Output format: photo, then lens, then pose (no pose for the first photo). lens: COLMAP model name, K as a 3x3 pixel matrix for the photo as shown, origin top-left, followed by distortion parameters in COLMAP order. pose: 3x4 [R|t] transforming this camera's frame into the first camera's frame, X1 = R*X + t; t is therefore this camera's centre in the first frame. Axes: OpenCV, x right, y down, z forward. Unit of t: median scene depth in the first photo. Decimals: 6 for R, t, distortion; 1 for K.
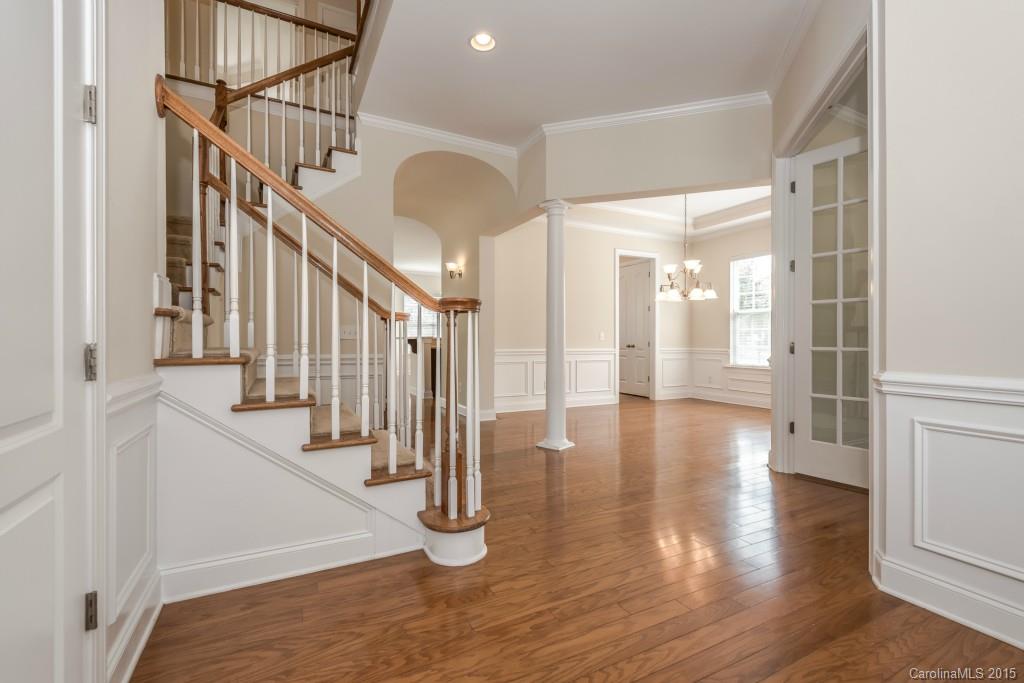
lens RADIAL K [[438.6, 0, 507.8], [0, 438.6, 343.0], [0, 0, 1]] dist [0.006904, -0.001757]
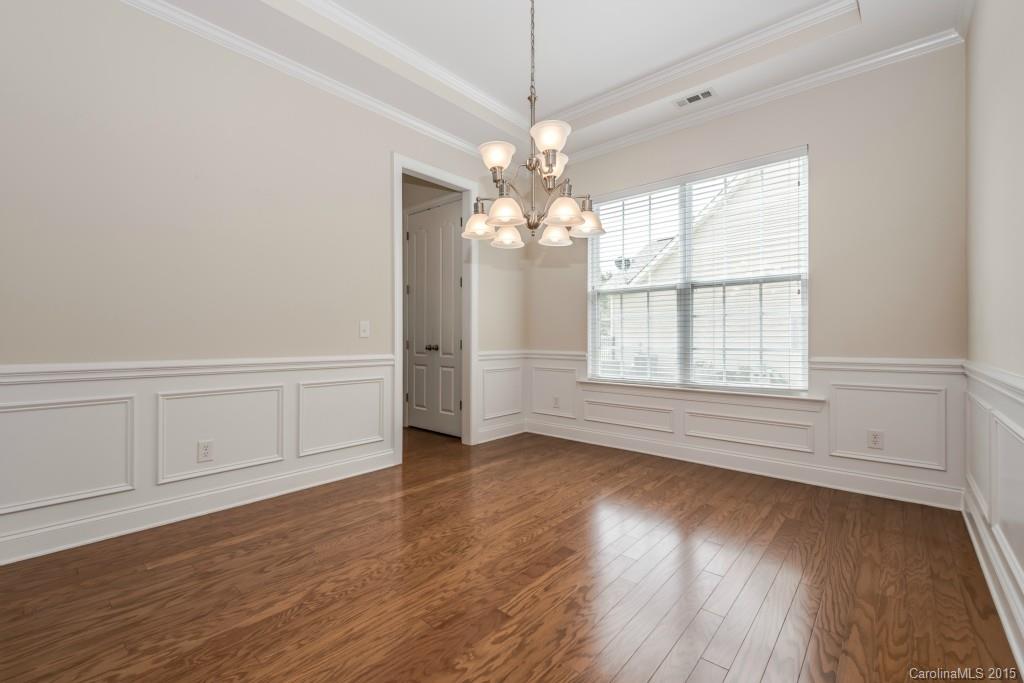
lens RADIAL K [[438.6, 0, 510.6], [0, 438.6, 336.6], [0, 0, 1]] dist [0.006904, -0.001757]
pose [[0.923427, -0.000764, 0.383773, 0.175558], [0.001638, 0.999997, -0.001951, -0.007172], [-0.383770, 0.002430, 0.923425, 0.482084]]
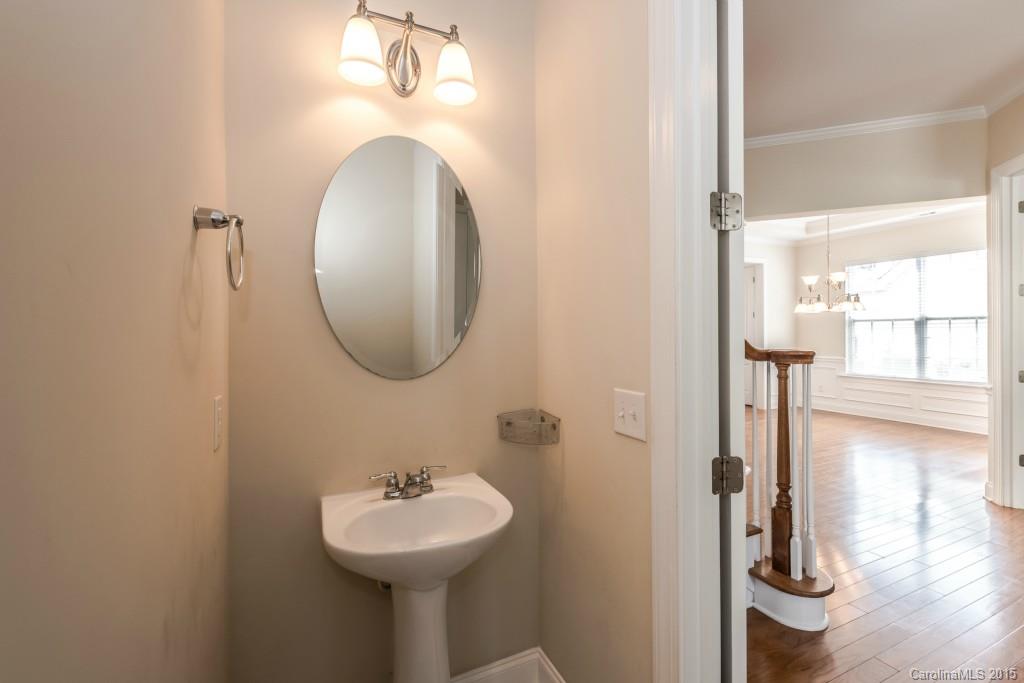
lens RADIAL K [[438.6, 0, 516.4], [0, 438.6, 339.7], [0, 0, 1]] dist [0.006904, -0.001757]
pose [[0.999454, -0.004222, -0.032781, -0.189890], [0.004490, 0.999957, 0.008123, -0.037209], [0.032745, -0.008266, 0.999430, 0.003776]]
